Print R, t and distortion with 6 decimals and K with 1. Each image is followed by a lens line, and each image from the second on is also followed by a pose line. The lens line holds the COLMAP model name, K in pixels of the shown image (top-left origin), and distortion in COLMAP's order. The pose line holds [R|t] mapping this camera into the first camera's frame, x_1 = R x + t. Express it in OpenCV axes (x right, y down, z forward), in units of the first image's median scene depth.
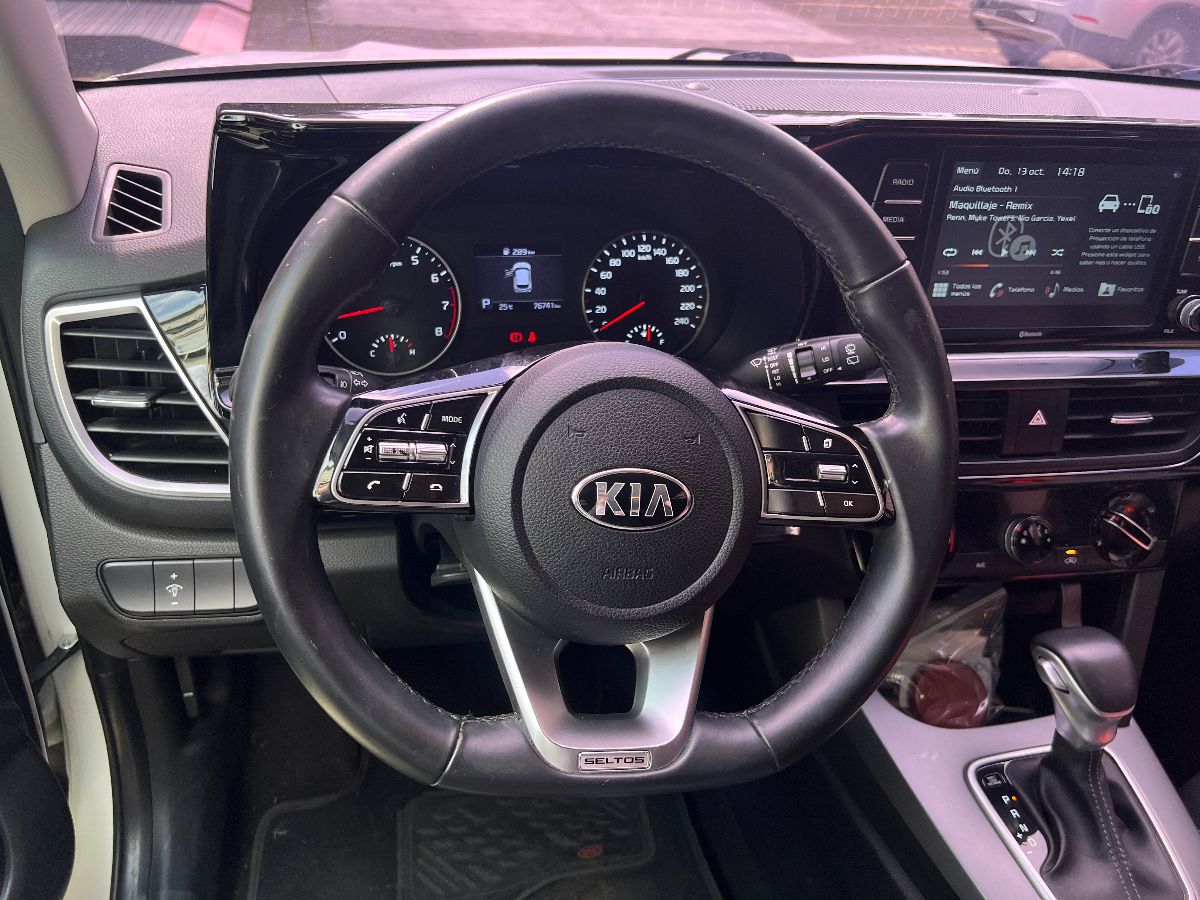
lens RADIAL K [[942.4, 0, 593.7], [0, 942.4, 456.9], [0, 0, 1]] dist [0.033322, -0.027268]
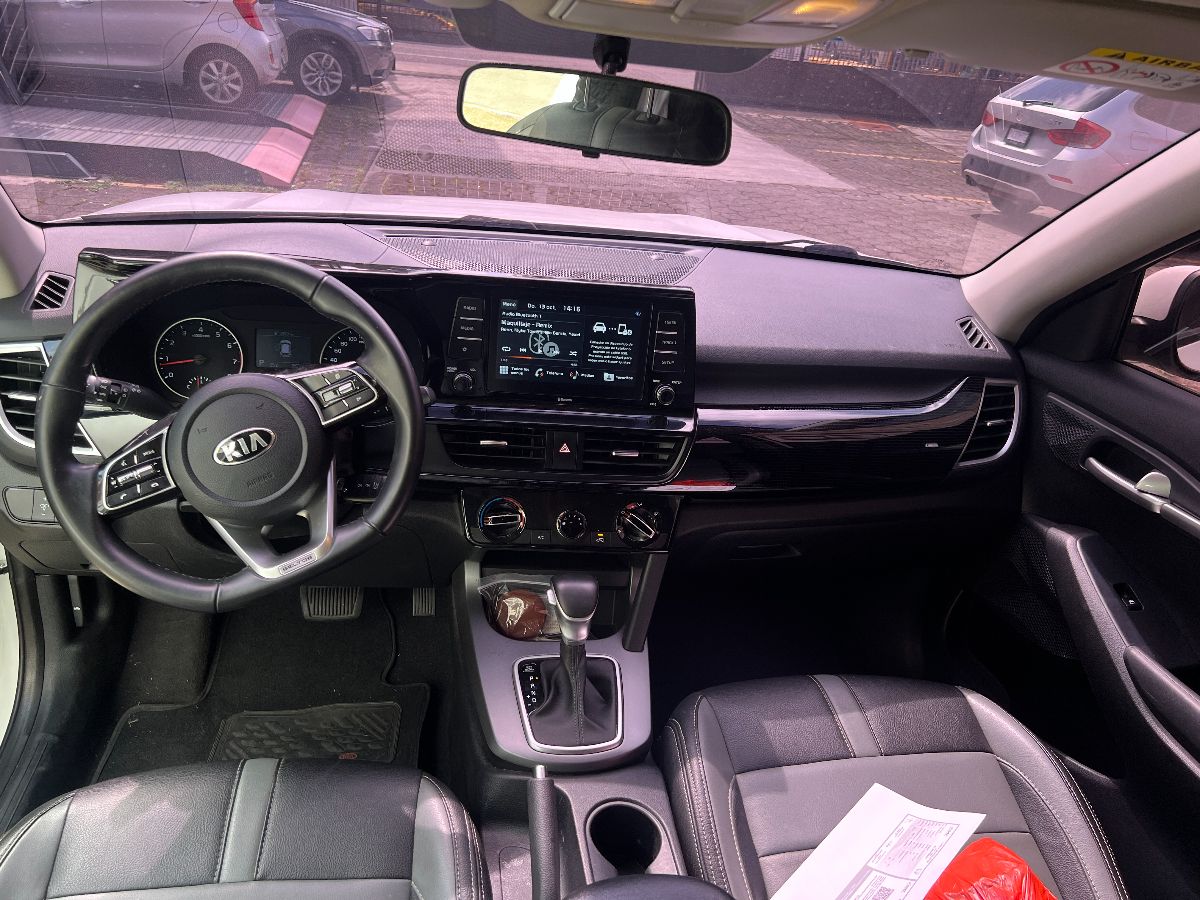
lens RADIAL K [[942.4, 0, 604.8], [0, 942.4, 446.3], [0, 0, 1]] dist [0.033322, -0.027268]
pose [[0.996628, 0.067194, -0.047082, 0.646920], [-0.072512, 0.989847, -0.122249, 0.162316], [0.038389, 0.125251, 0.991382, -0.697777]]
